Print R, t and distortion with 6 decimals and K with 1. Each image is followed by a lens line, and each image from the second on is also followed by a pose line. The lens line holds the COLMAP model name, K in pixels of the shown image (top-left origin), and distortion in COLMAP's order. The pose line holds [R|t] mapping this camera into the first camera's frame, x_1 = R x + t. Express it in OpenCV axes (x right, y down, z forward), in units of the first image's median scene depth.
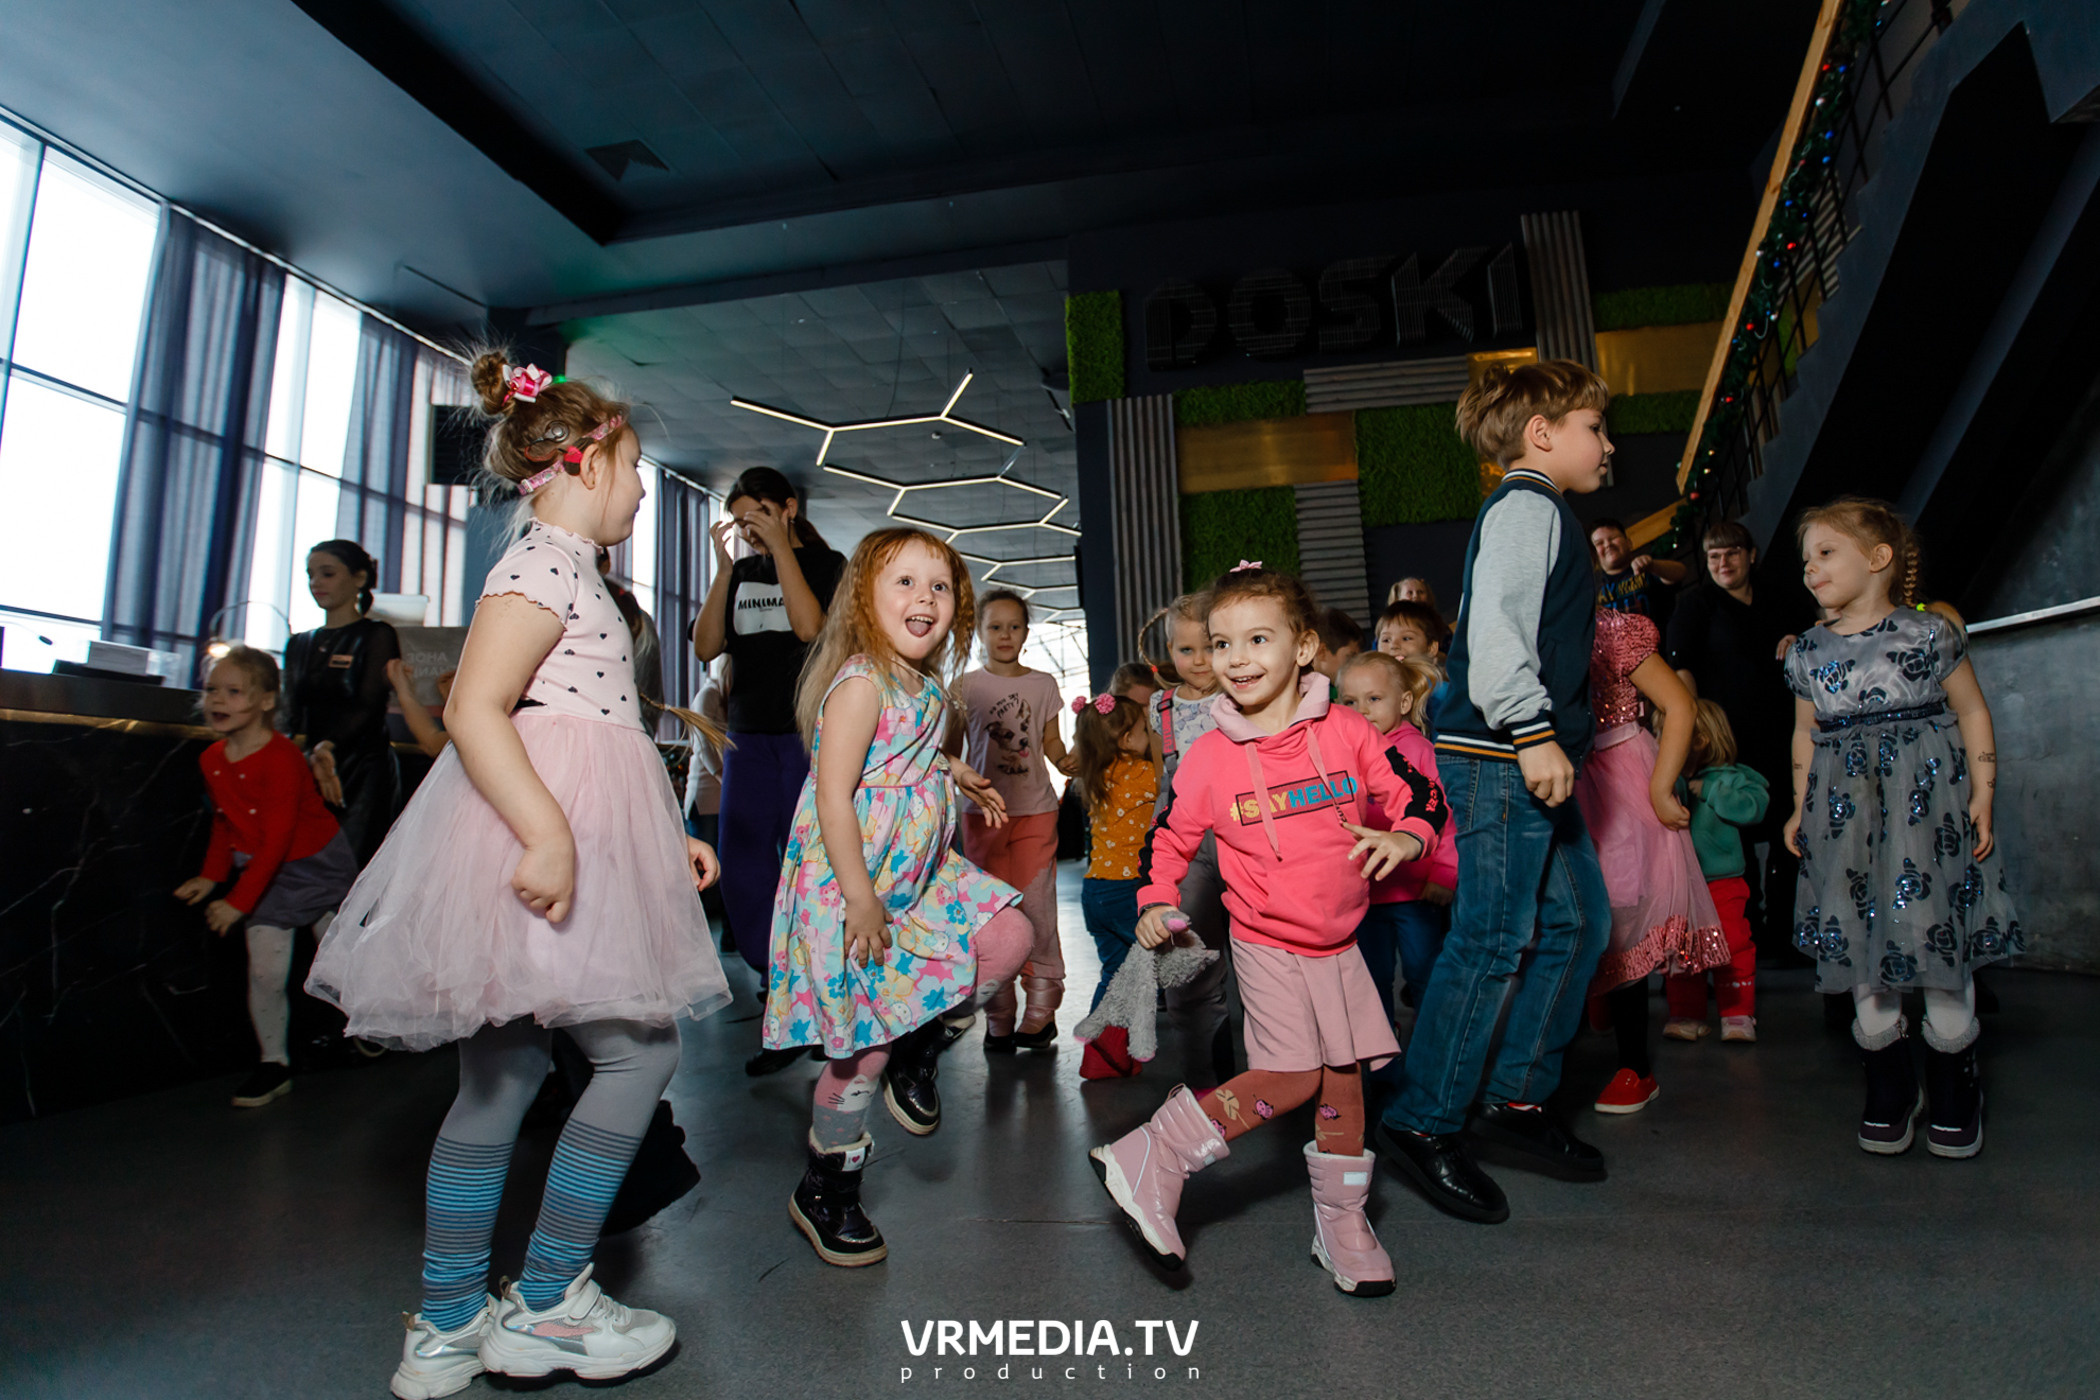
lens RADIAL K [[1167.6, 0, 1113.3], [0, 1167.6, 637.7], [0, 0, 1]] dist [-0.069737, 0.005175]
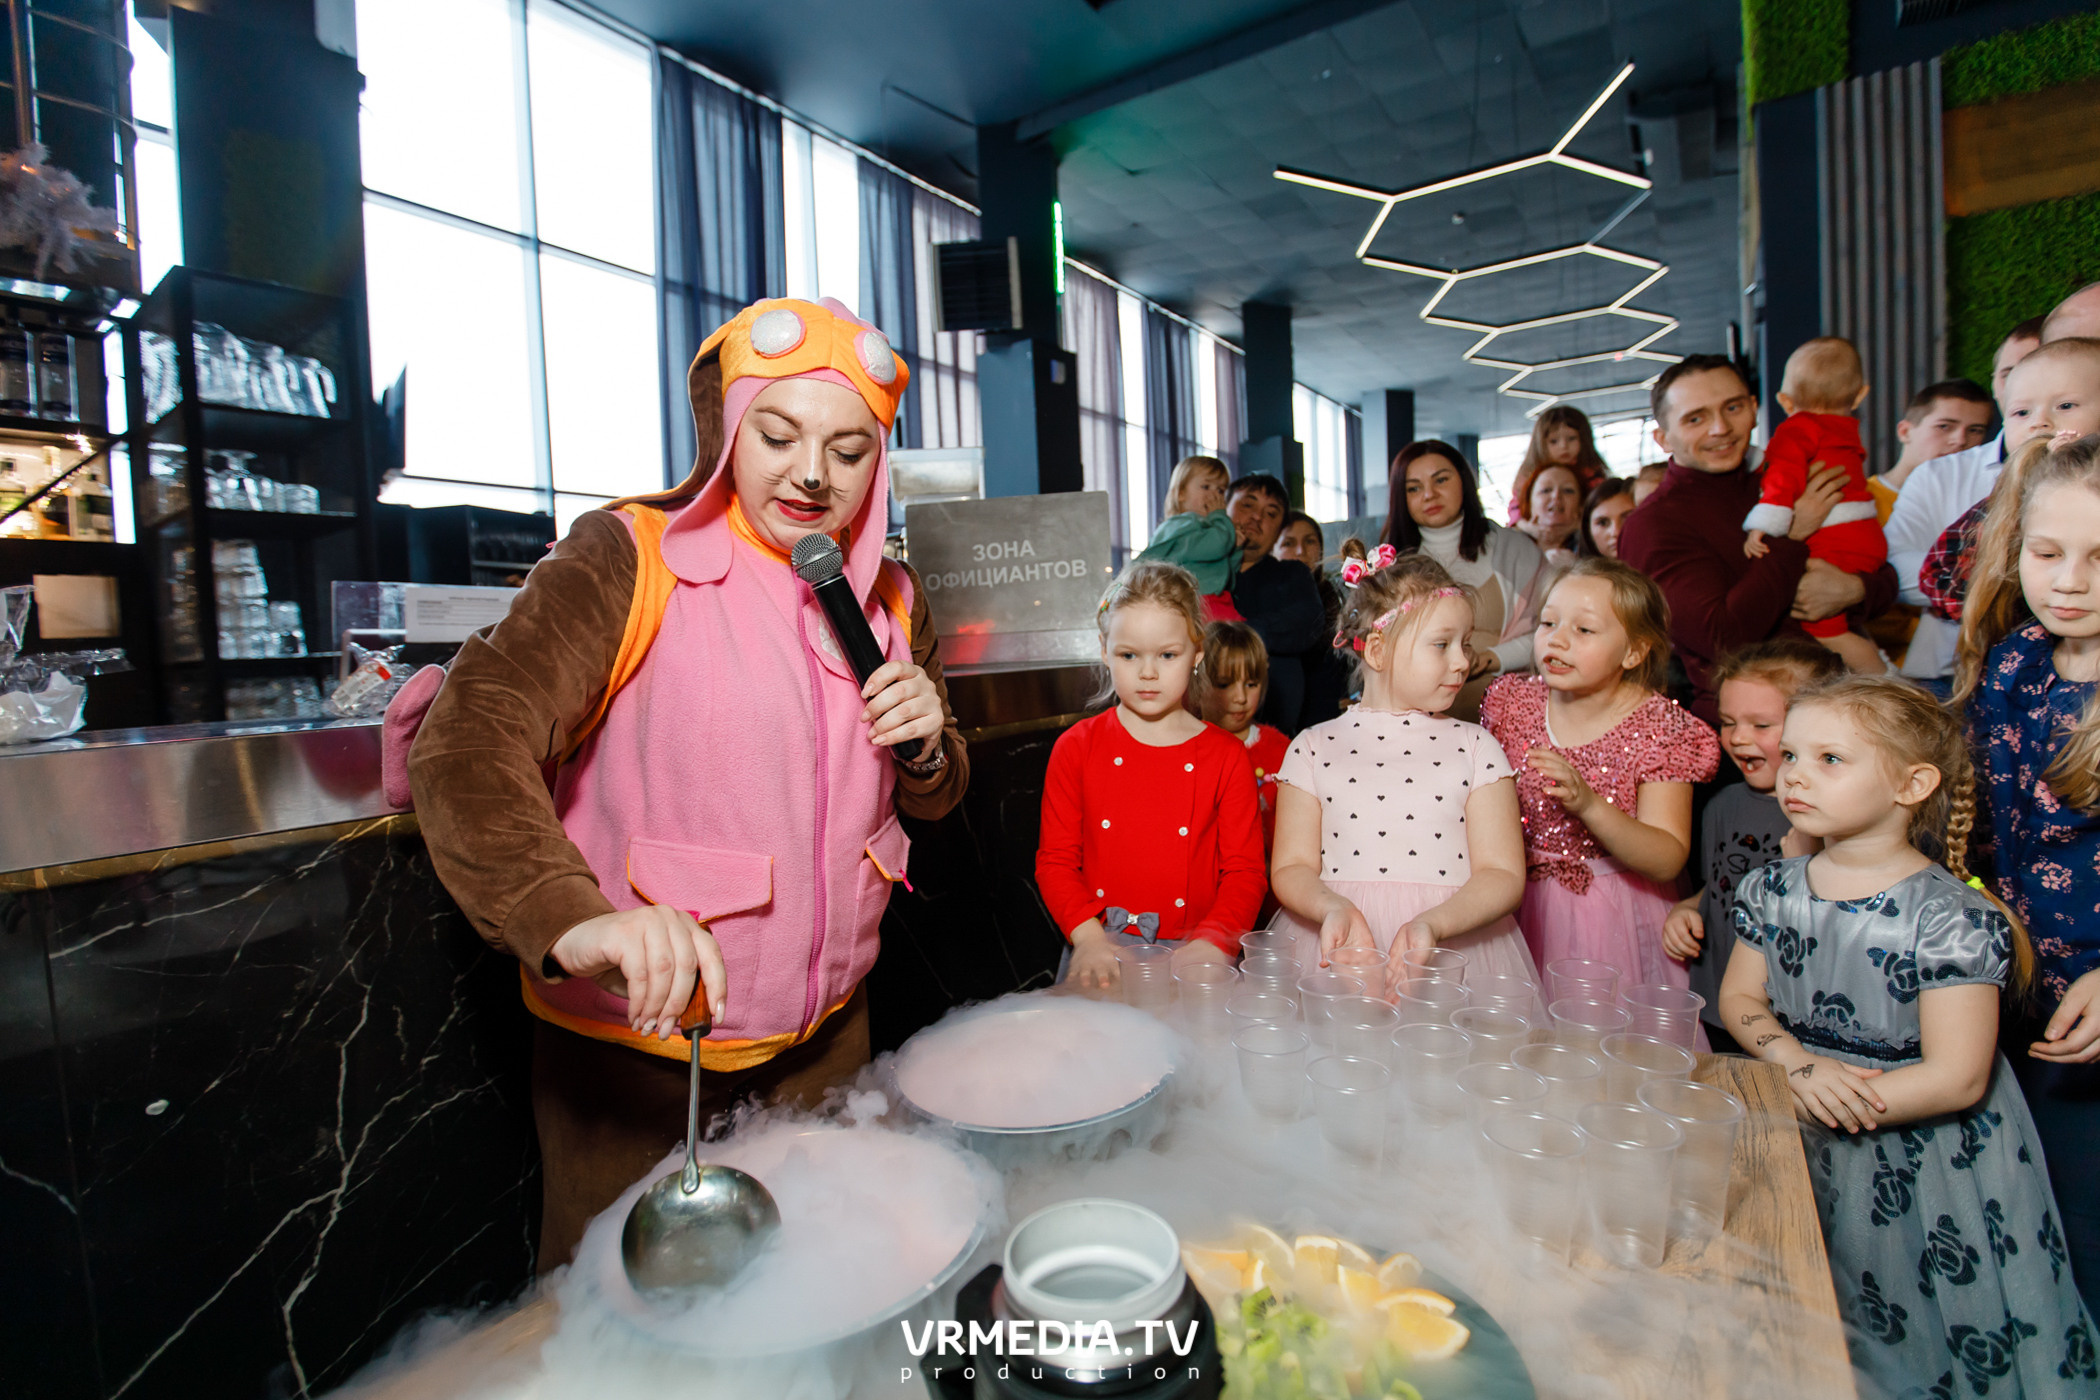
lens RADIAL K [[1020.9, 0, 1058.3], [0, 1020.9, 708.5], [0, 0, 1]] dist [-0.029766, 0.001534]
pose [[0.908527, 0.033360, -0.416492, -0.144274], [0.064678, 0.973563, 0.219069, -0.007800], [0.412789, -0.225968, 0.882351, 0.215706]]
